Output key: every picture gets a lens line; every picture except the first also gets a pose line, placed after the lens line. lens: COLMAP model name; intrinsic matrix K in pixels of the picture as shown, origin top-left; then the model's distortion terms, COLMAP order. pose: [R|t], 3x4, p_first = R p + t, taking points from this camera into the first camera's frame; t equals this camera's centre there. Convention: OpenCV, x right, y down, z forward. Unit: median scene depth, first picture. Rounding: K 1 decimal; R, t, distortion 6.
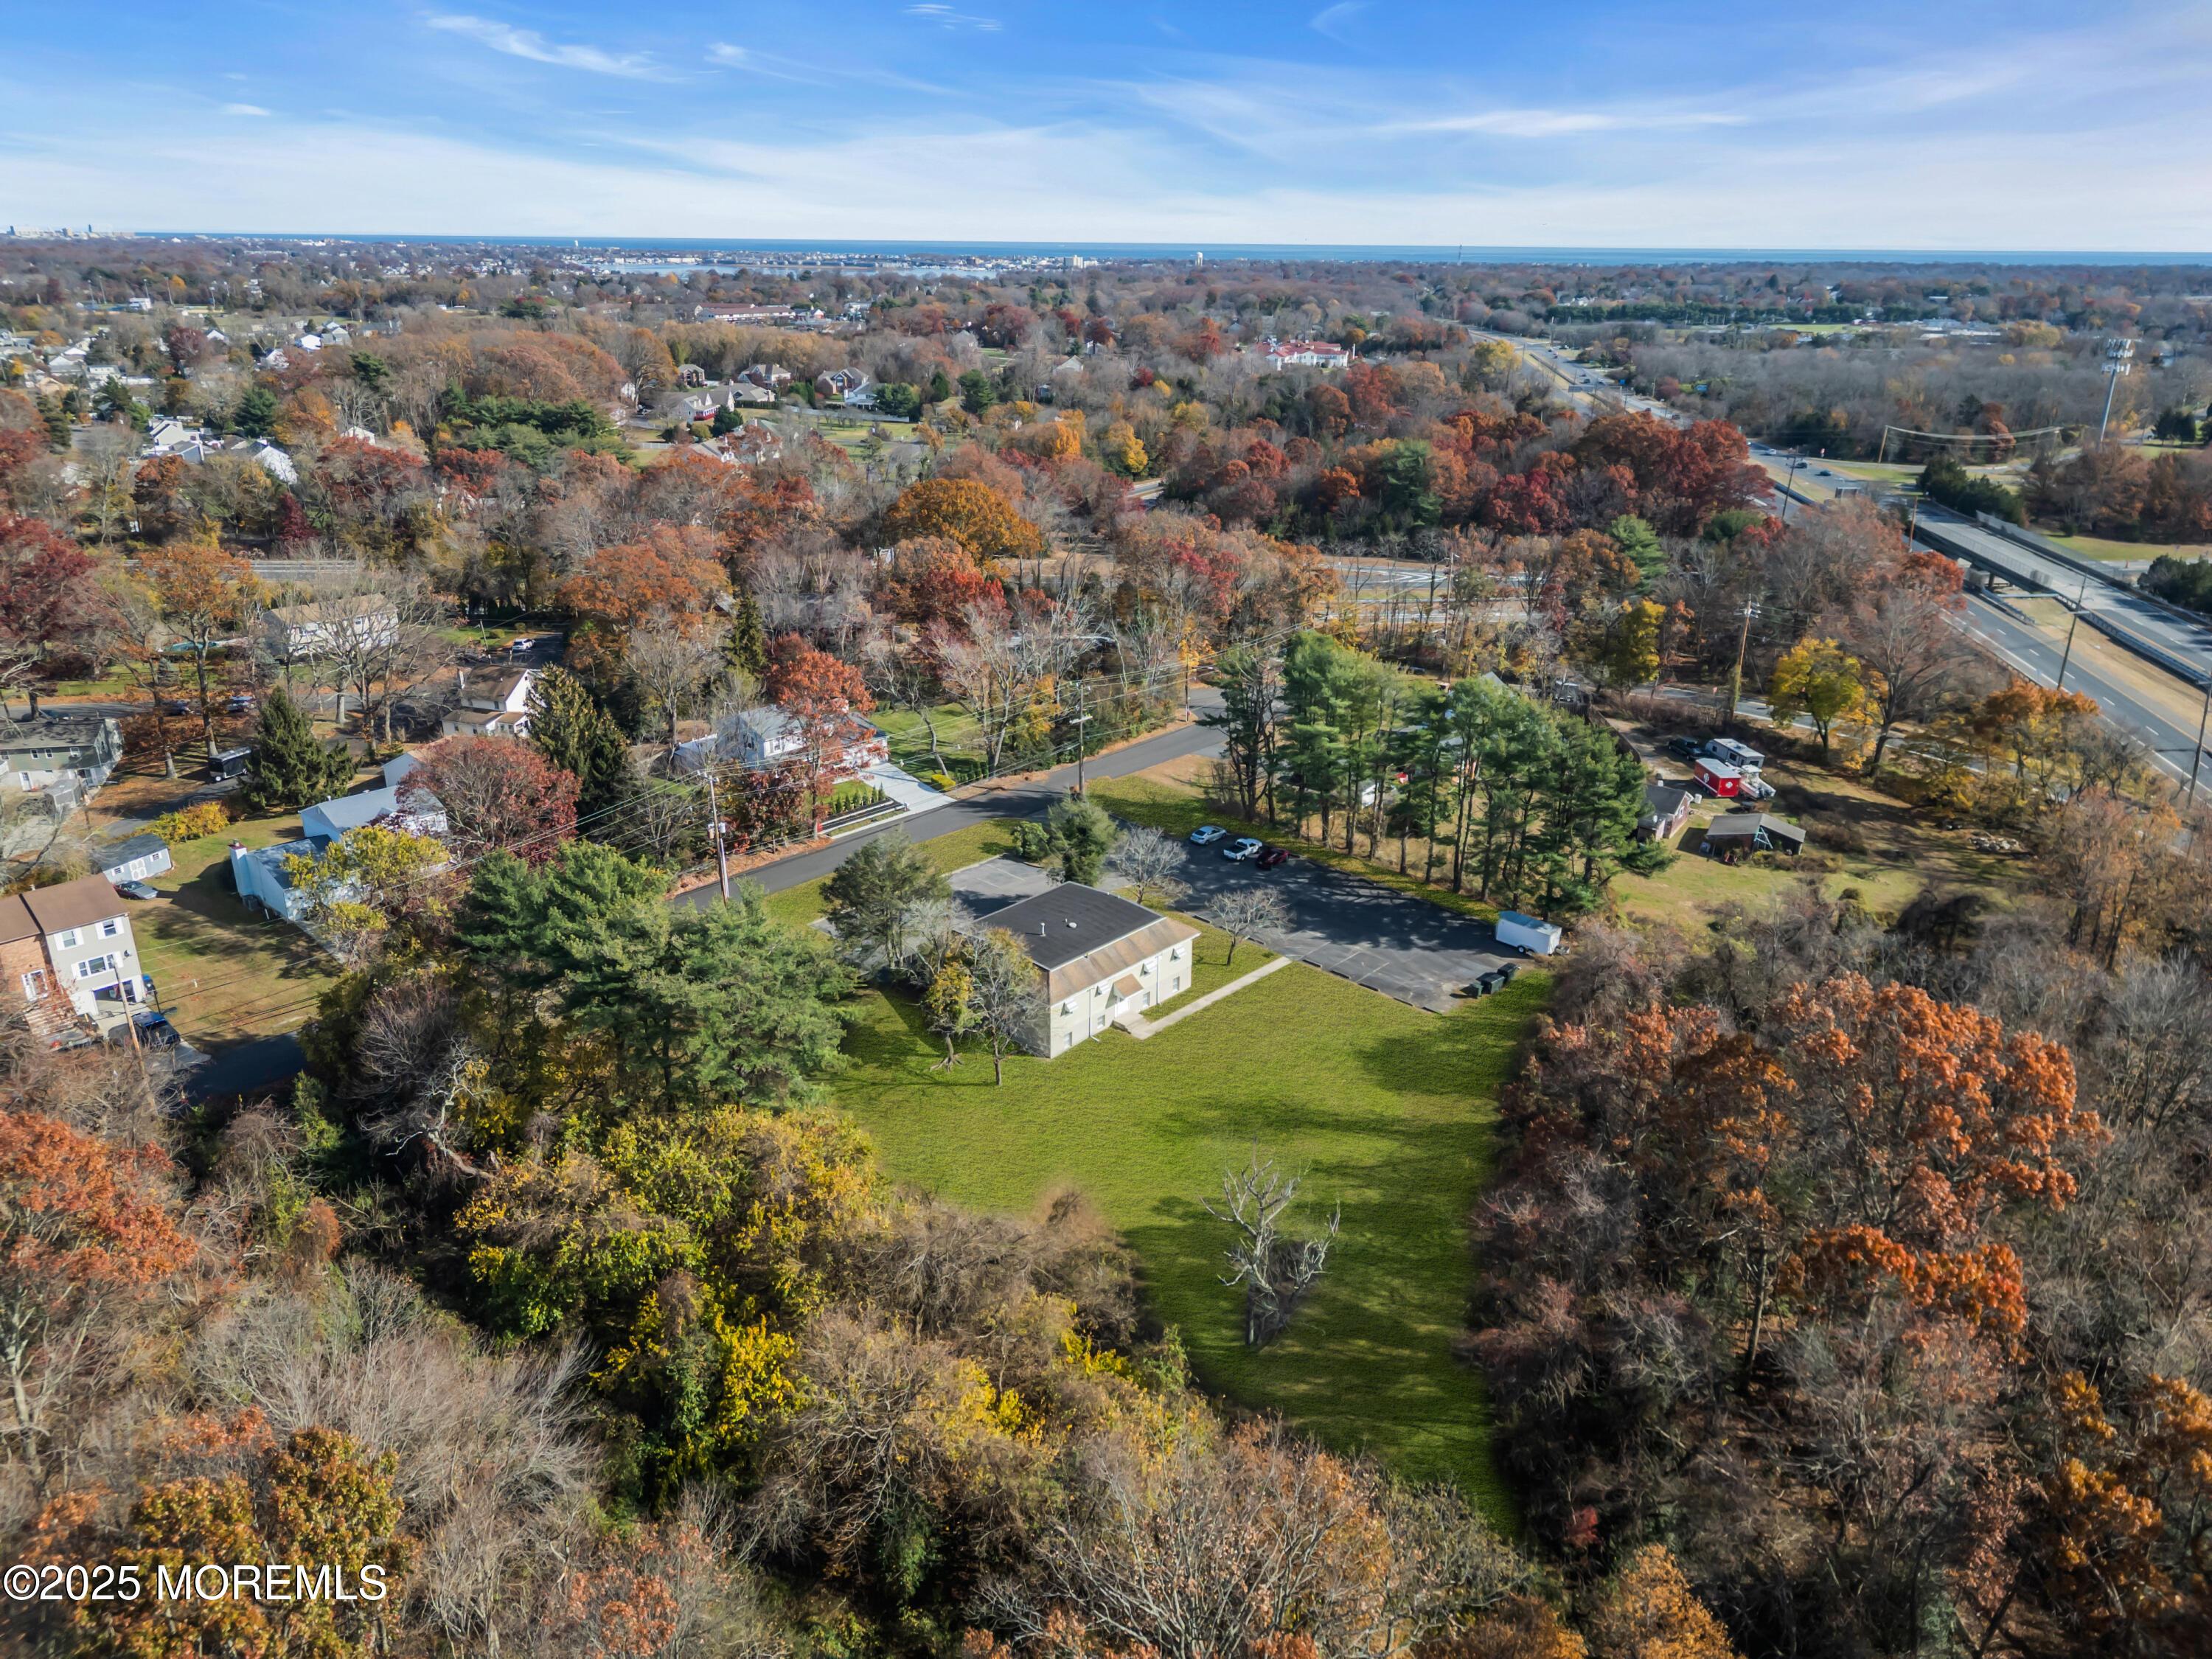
lens RADIAL K [[1528.6, 0, 1106.9], [0, 1528.6, 825.2], [0, 0, 1]] dist [0.081611, -0.076202]
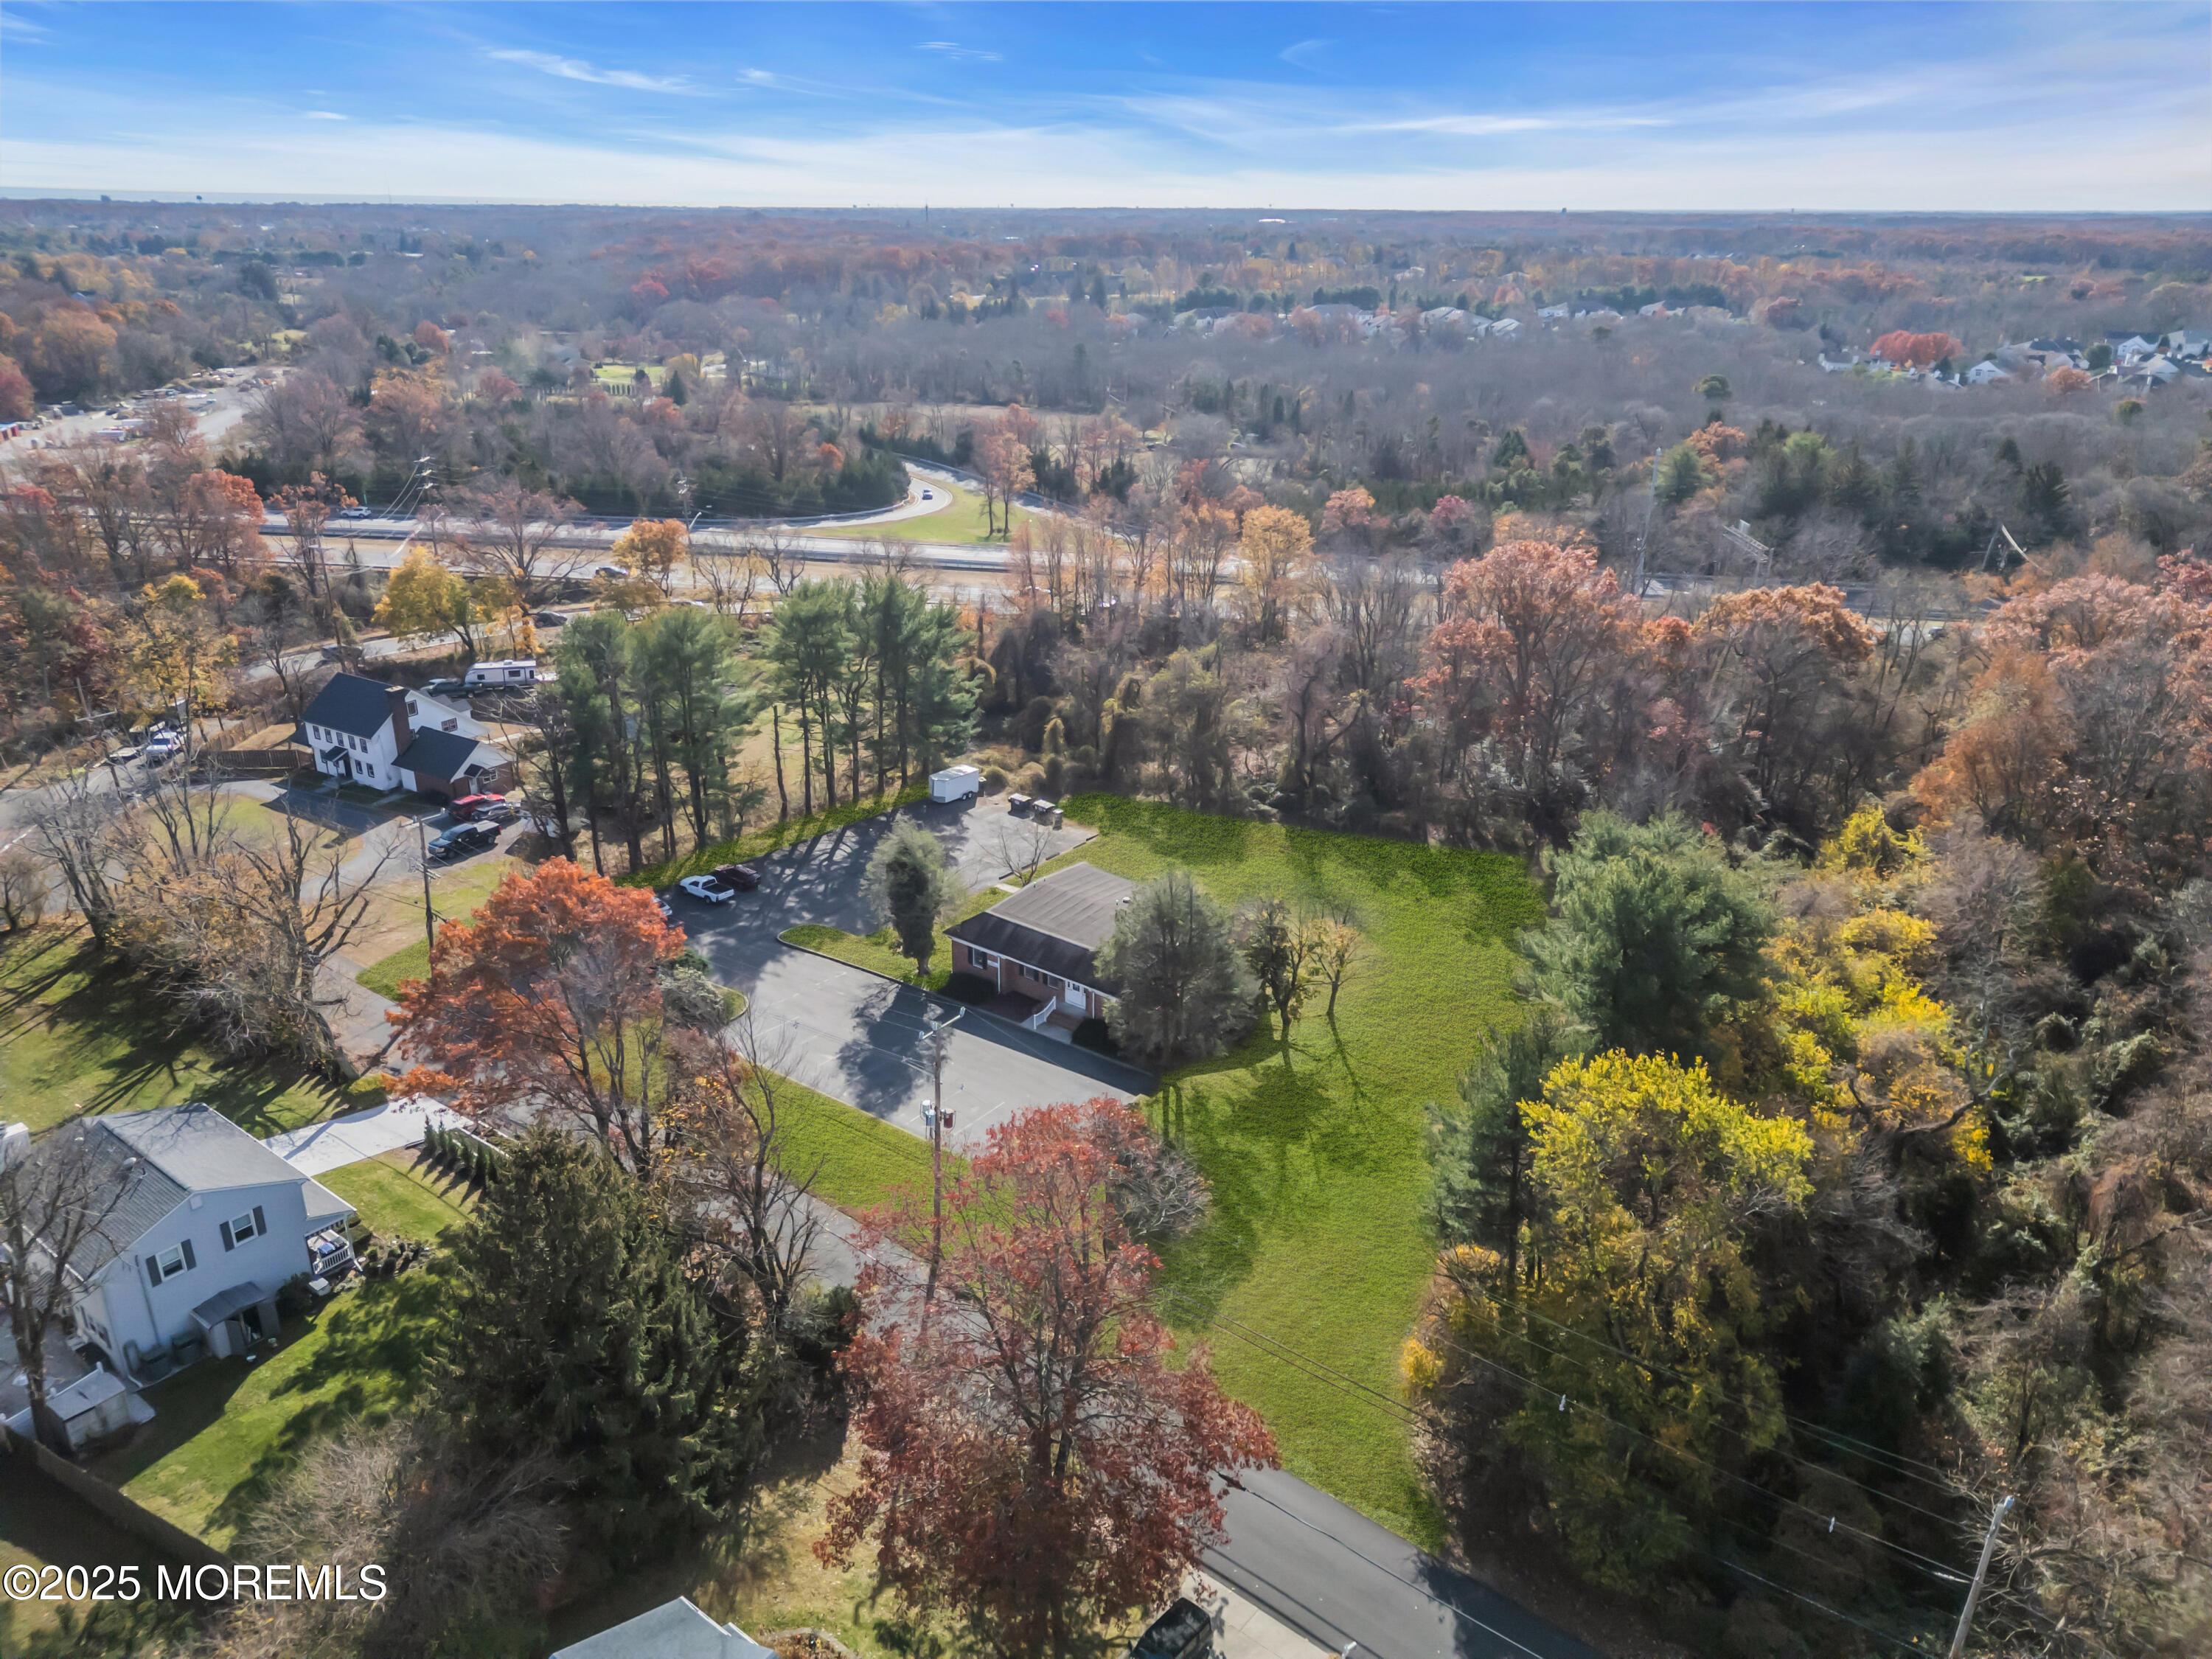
lens RADIAL K [[1534.9, 0, 1108.1], [0, 1534.9, 815.9], [0, 0, 1]] dist [0.080185, -0.079988]
pose [[-0.085932, -0.375306, 0.922909, -0.725679], [0.341966, 0.858949, 0.381137, -0.279473], [-0.935775, 0.348356, 0.054531, 0.850408]]
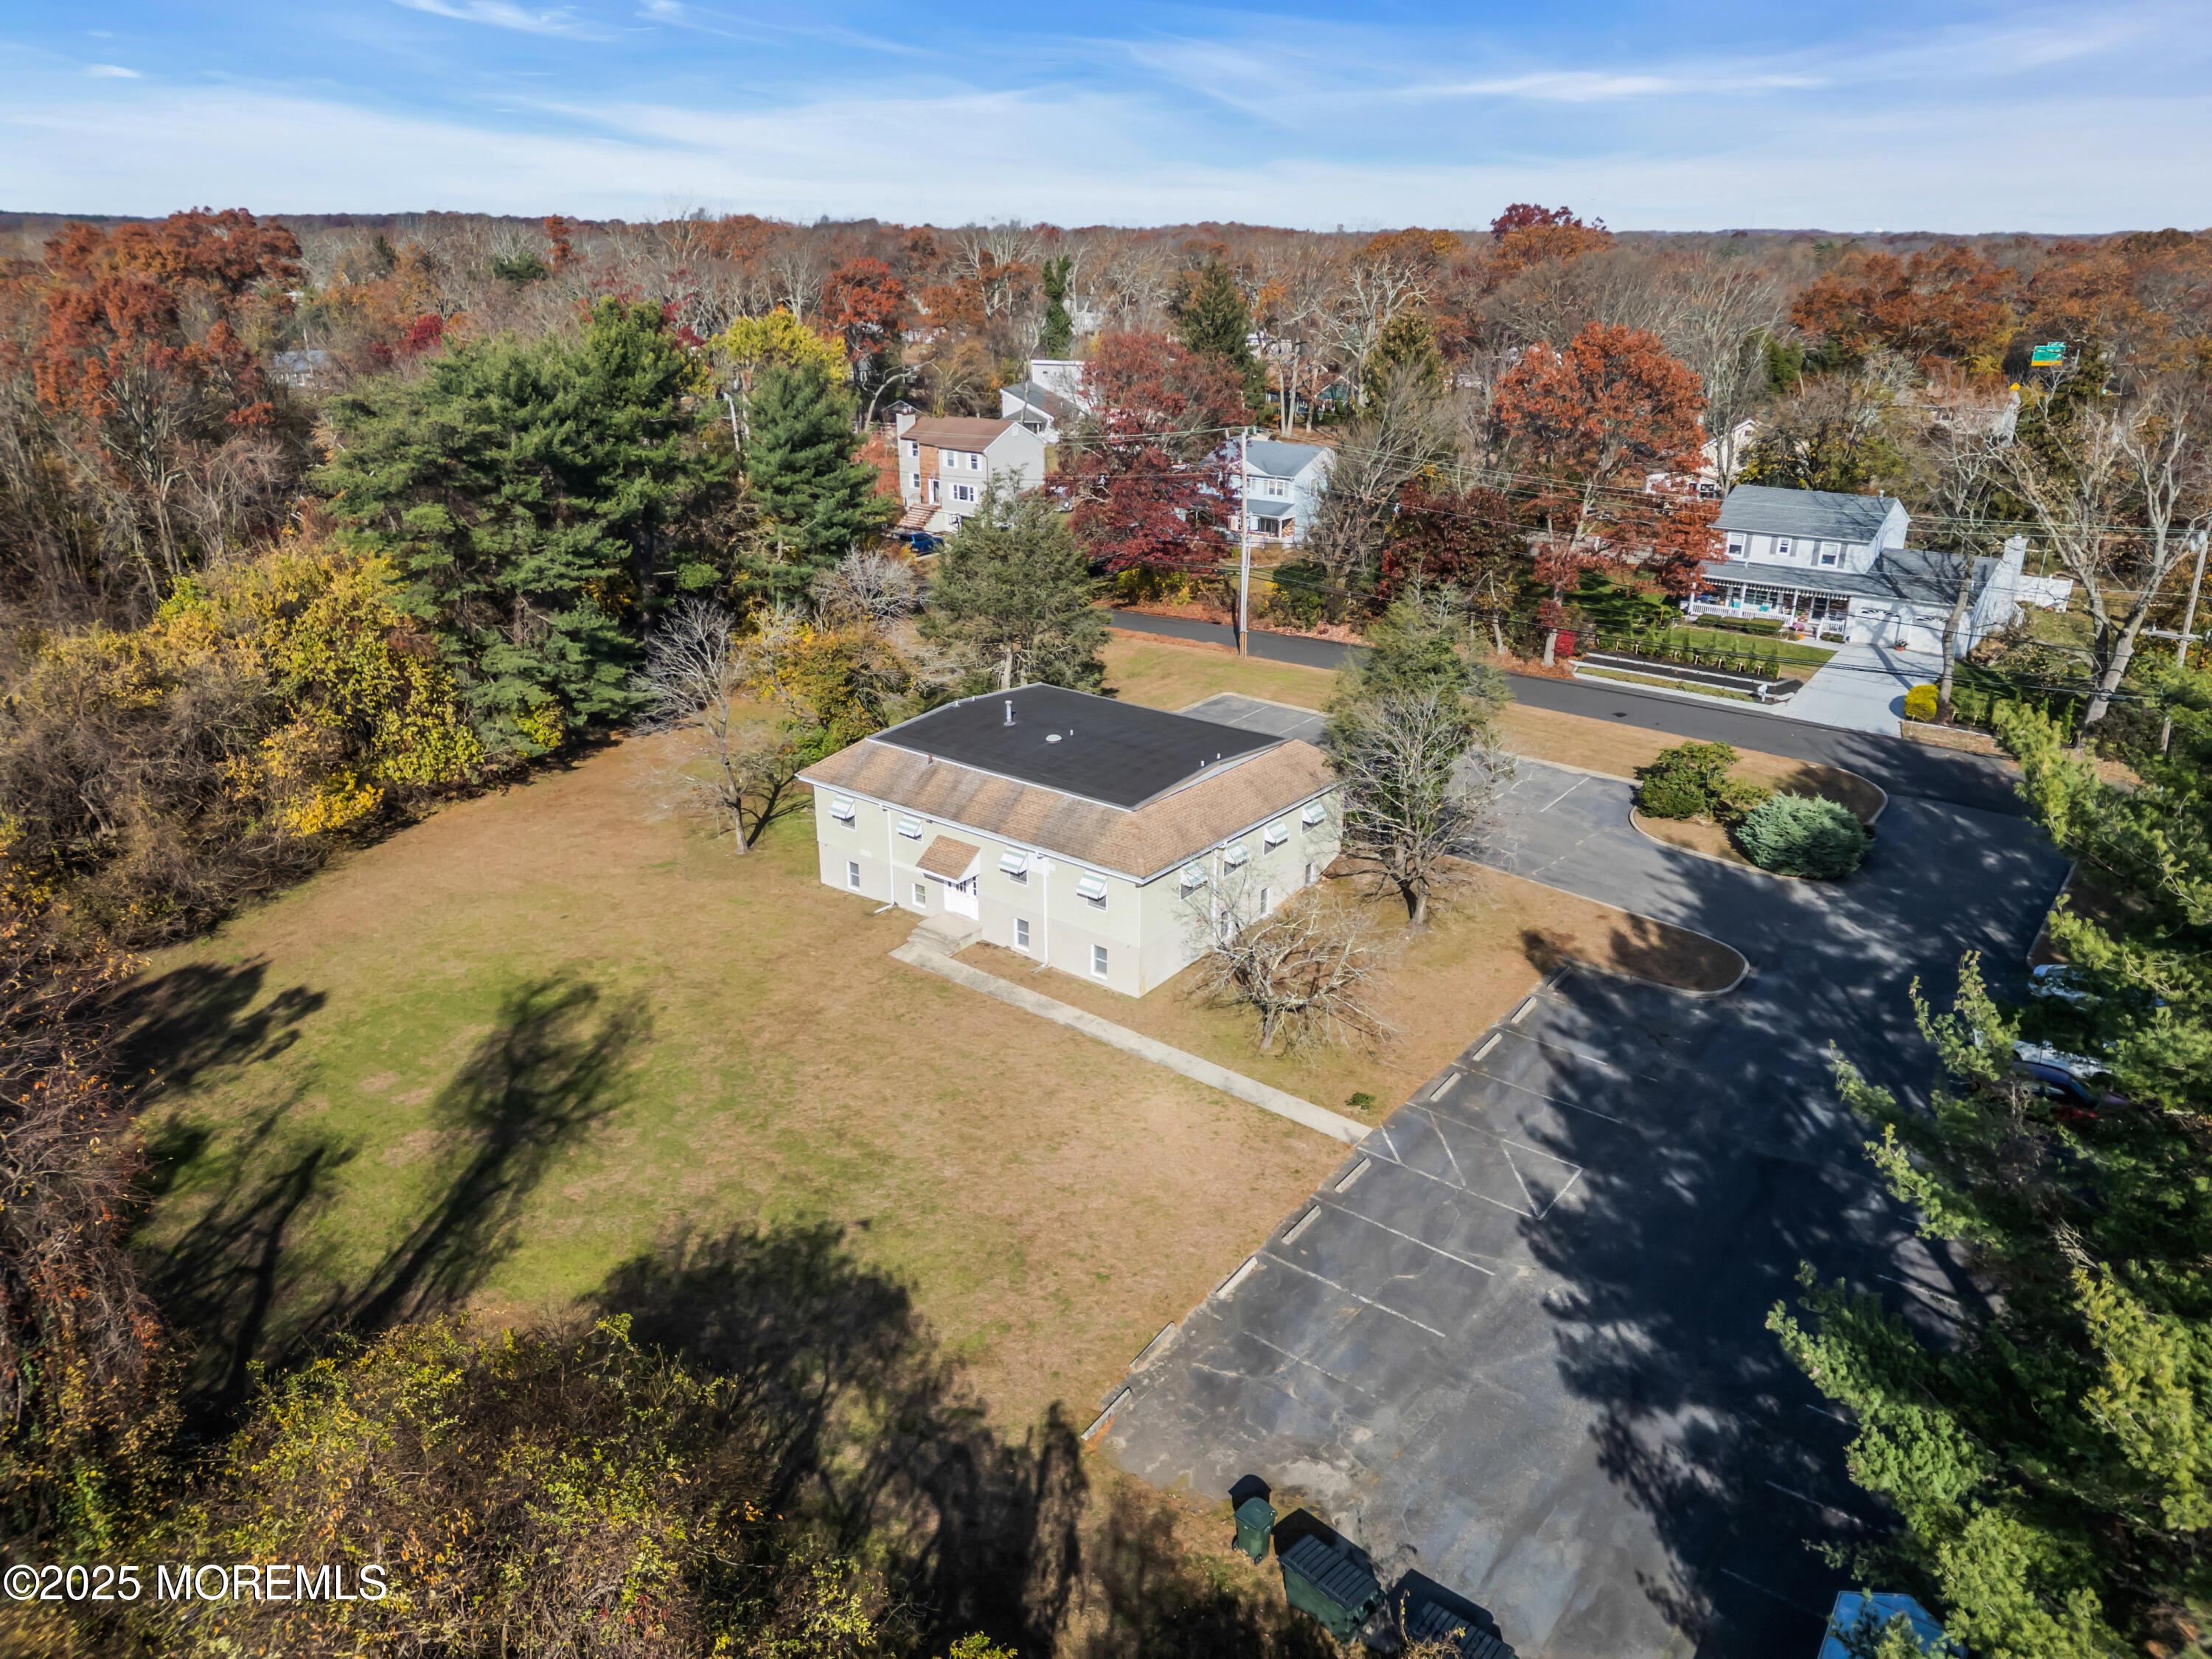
lens RADIAL K [[1543.5, 0, 1104.7], [0, 1543.5, 801.9], [0, 0, 1]] dist [0.103483, -0.144602]
pose [[0.064592, 0.331064, -0.941395, 0.415891], [-0.355210, 0.889206, 0.288339, -0.061494], [0.932552, 0.315768, 0.175033, 0.837964]]
